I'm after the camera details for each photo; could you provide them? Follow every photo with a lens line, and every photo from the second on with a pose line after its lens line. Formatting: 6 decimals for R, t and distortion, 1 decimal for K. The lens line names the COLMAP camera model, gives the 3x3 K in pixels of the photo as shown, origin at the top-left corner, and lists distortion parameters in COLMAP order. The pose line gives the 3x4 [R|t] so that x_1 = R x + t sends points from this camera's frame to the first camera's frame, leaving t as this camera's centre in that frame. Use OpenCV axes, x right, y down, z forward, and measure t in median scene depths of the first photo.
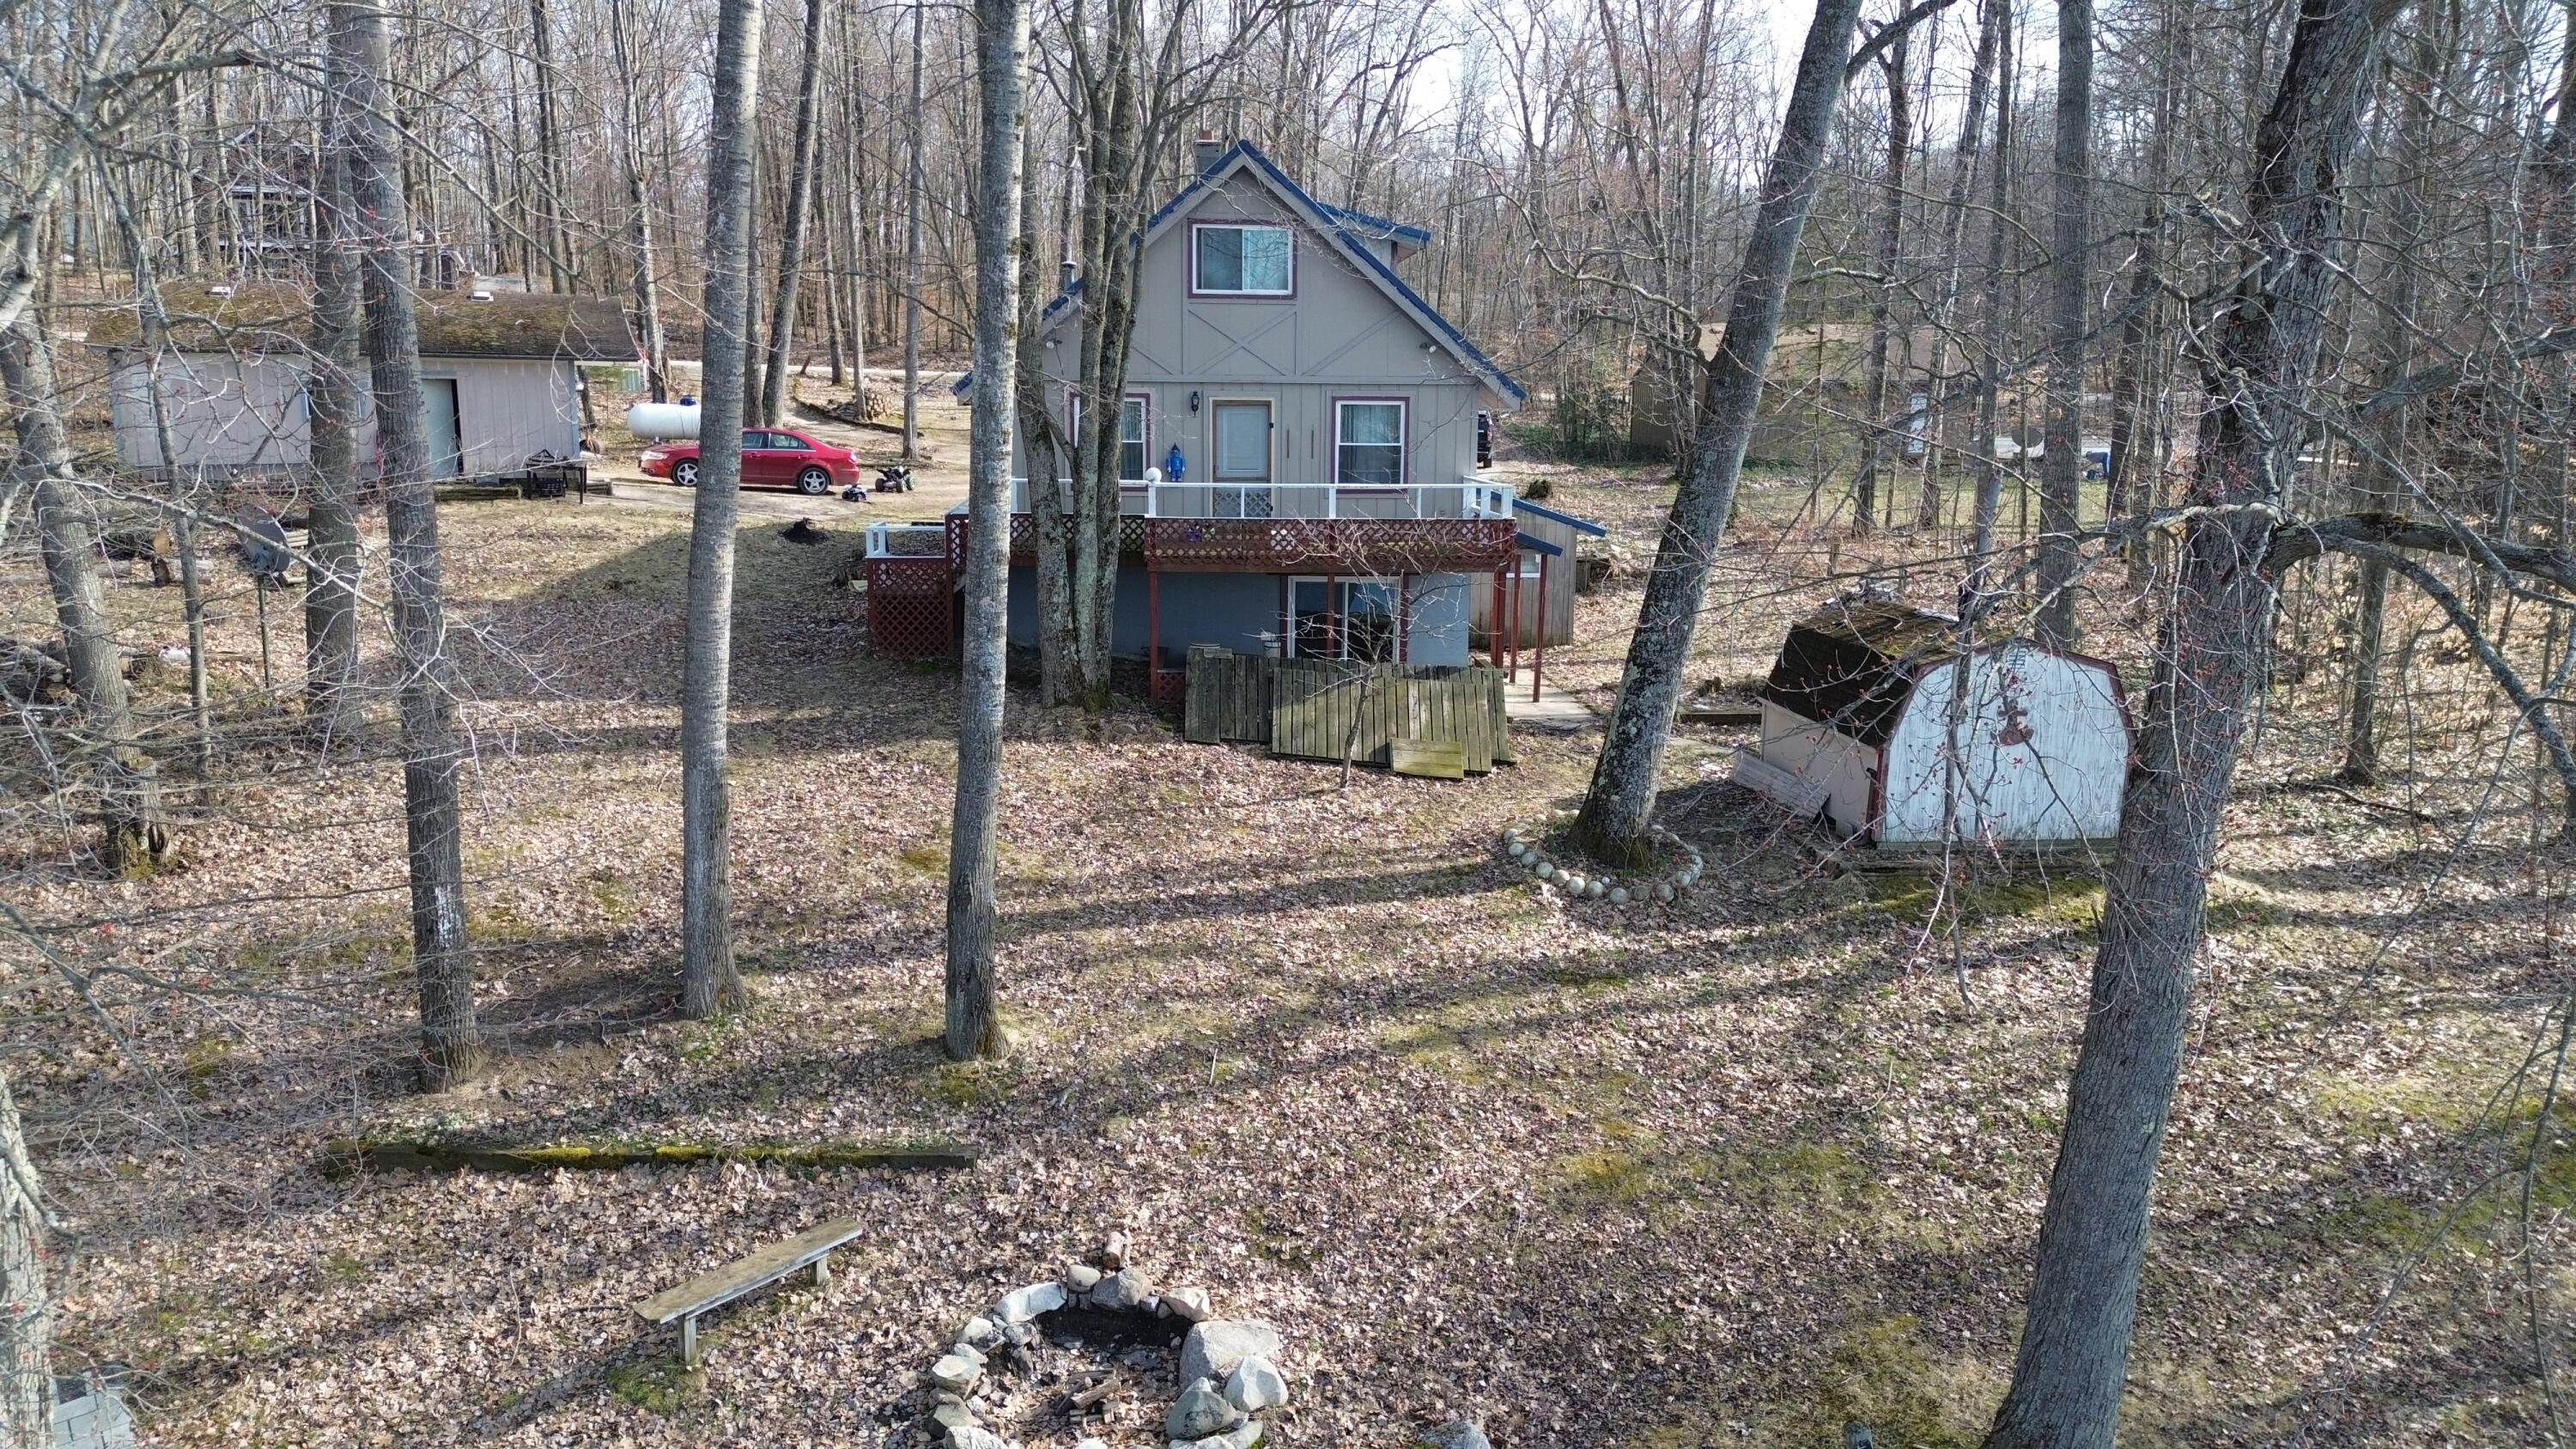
lens RADIAL K [[1797.6, 0, 1293.8], [0, 1797.6, 729.0], [0, 0, 1]] dist [0.074660, -0.068349]
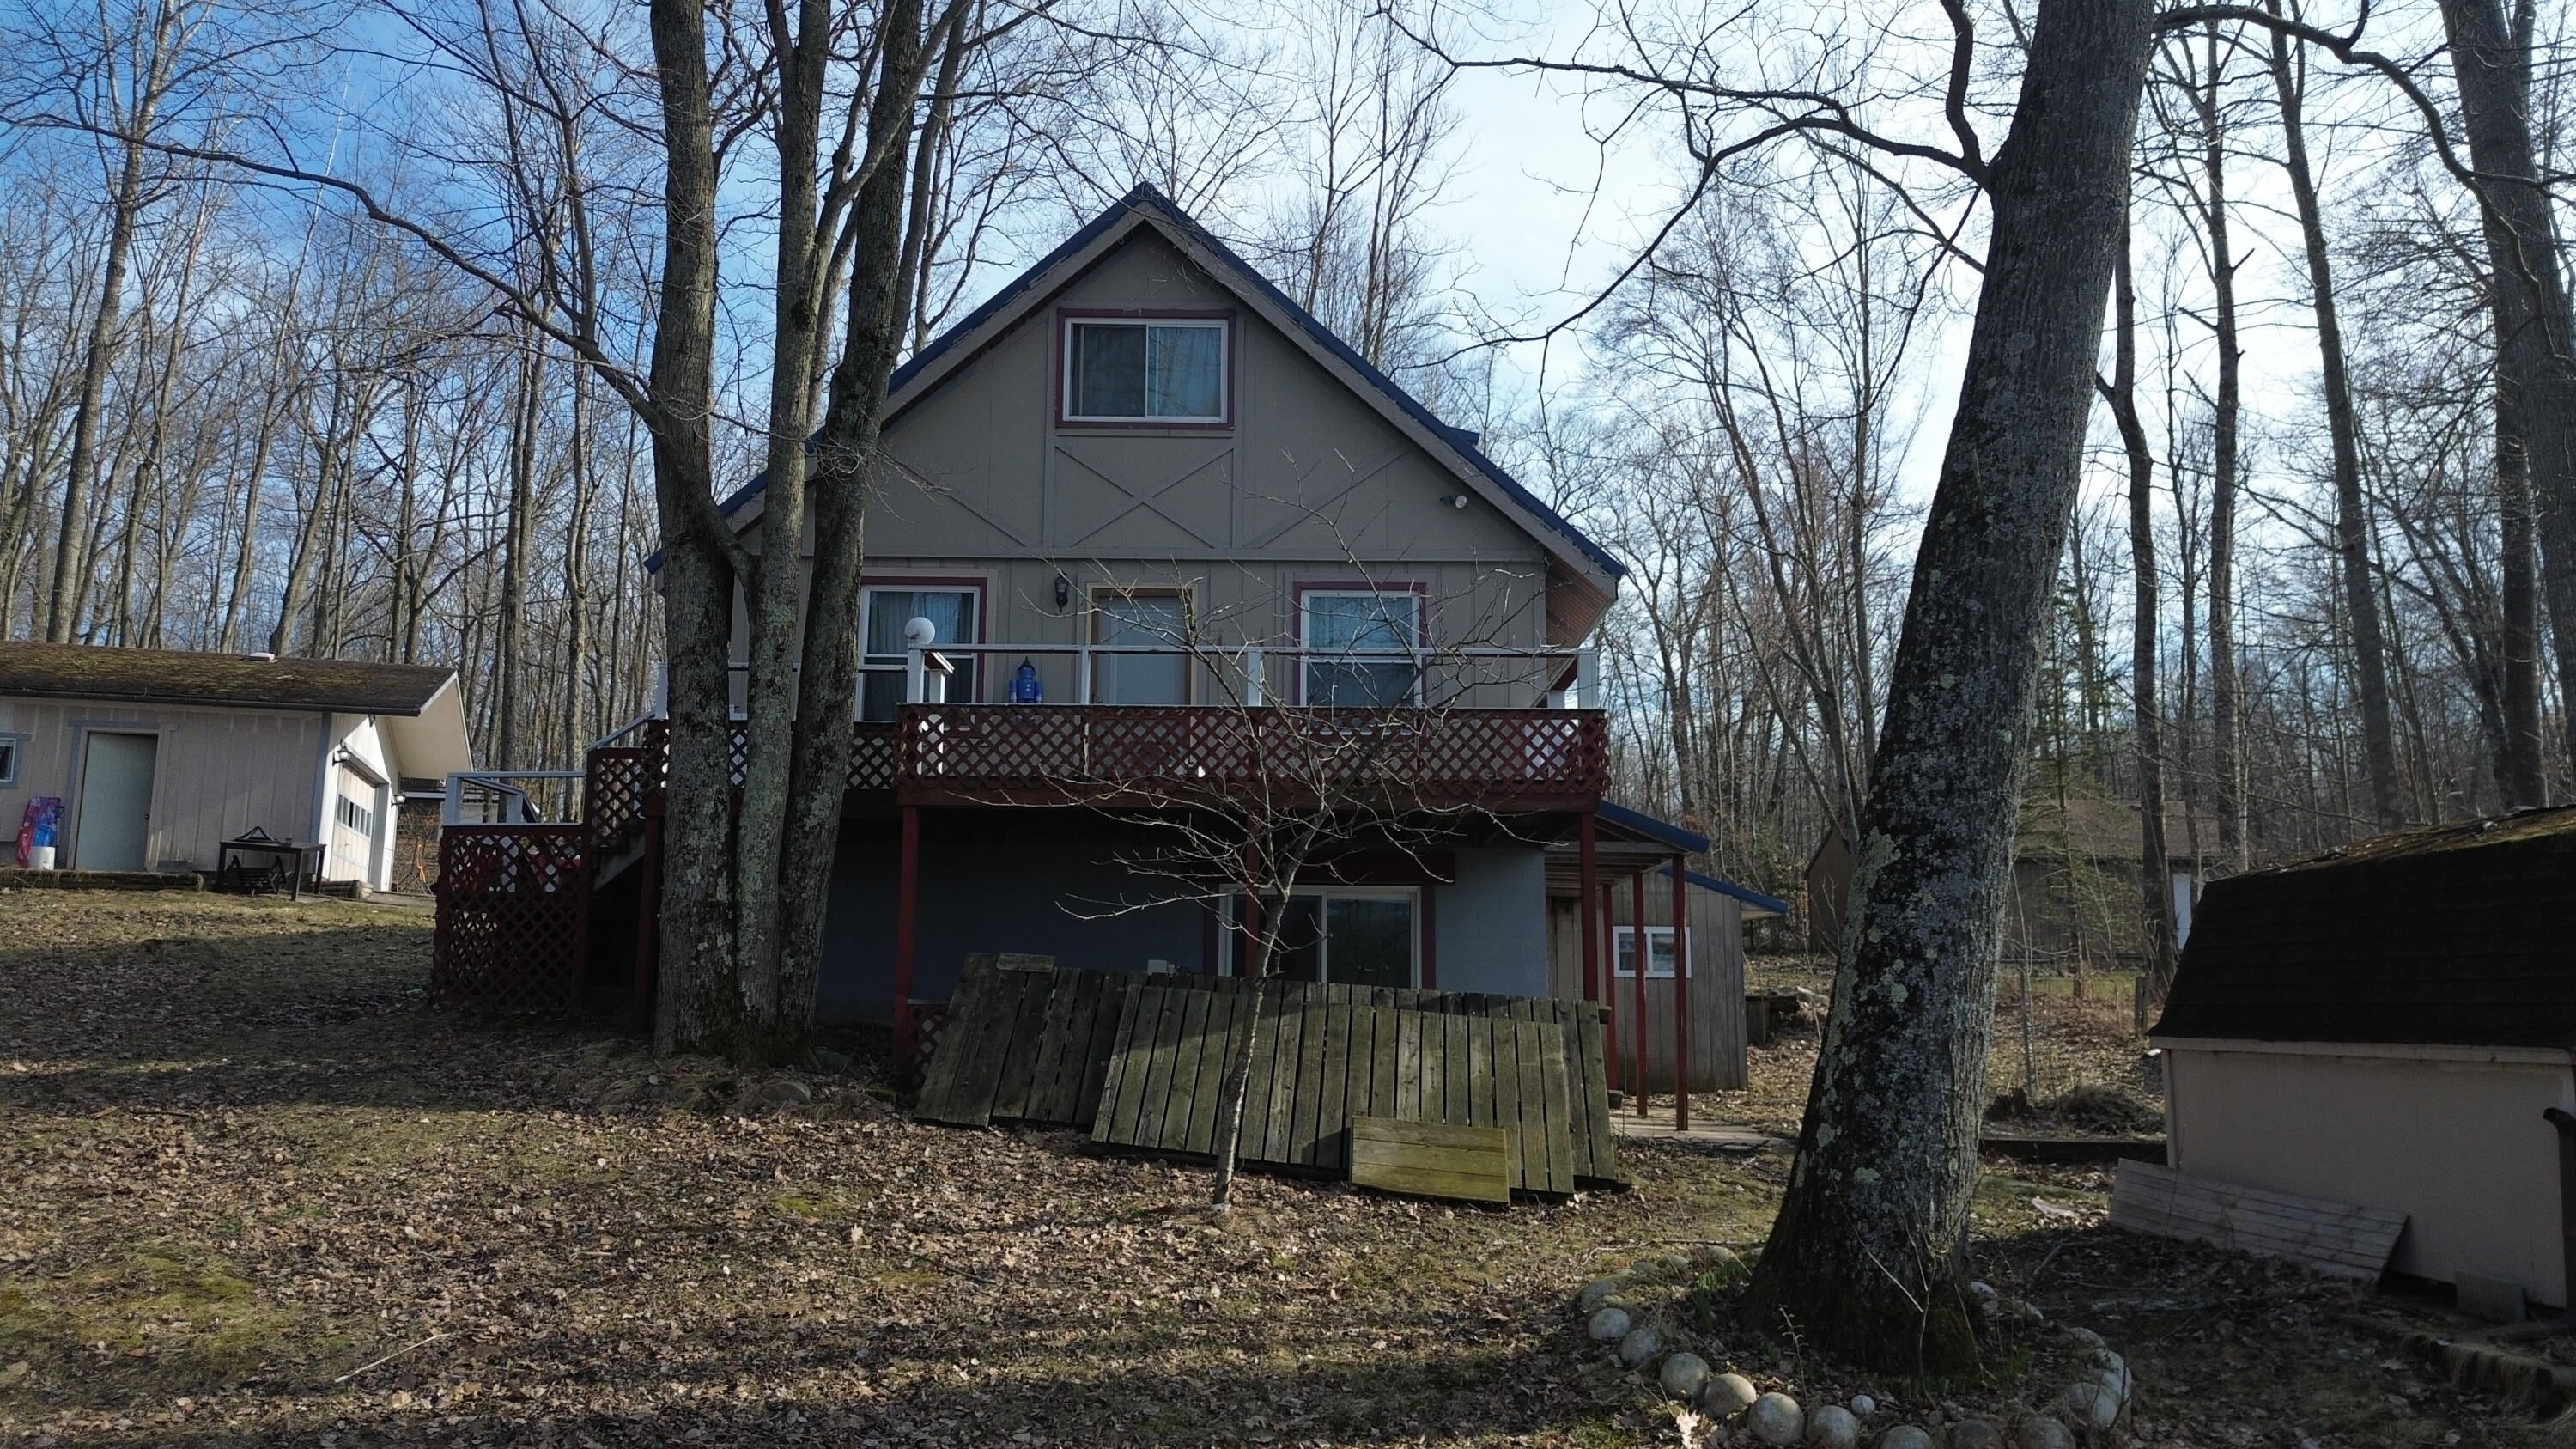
lens RADIAL K [[1810.3, 0, 1290.8], [0, 1810.3, 717.3], [0, 0, 1]] dist [0.083929, -0.089314]
pose [[0.995941, -0.018404, -0.088107, 0.097335], [-0.012651, 0.940533, -0.339466, 0.080945], [0.089115, 0.339203, 0.936483, 0.618403]]
